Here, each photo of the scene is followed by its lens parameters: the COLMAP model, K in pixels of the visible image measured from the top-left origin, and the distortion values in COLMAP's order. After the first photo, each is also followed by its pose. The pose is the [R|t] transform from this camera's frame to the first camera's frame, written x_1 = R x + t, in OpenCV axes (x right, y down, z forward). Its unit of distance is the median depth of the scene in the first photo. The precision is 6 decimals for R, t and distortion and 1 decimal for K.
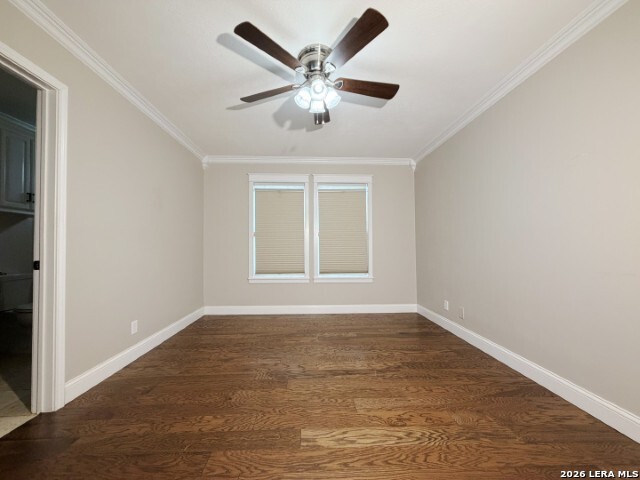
lens RADIAL K [[256.2, 0, 320.0], [0, 256.2, 240.0], [0, 0, 1]] dist [0.000722, -0.000077]
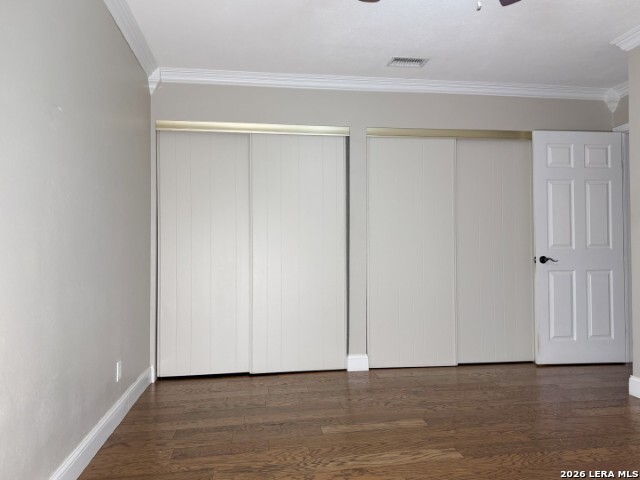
lens RADIAL K [[453.6, 0, 320.0], [0, 453.6, 240.0], [0, 0, 1]] dist [0.000502, 0.000190]
pose [[-0.996275, 0.010314, -0.085611, 0.554508], [0.013854, 0.999069, -0.040858, 0.066530], [0.085110, -0.041892, -0.995490, 2.605797]]
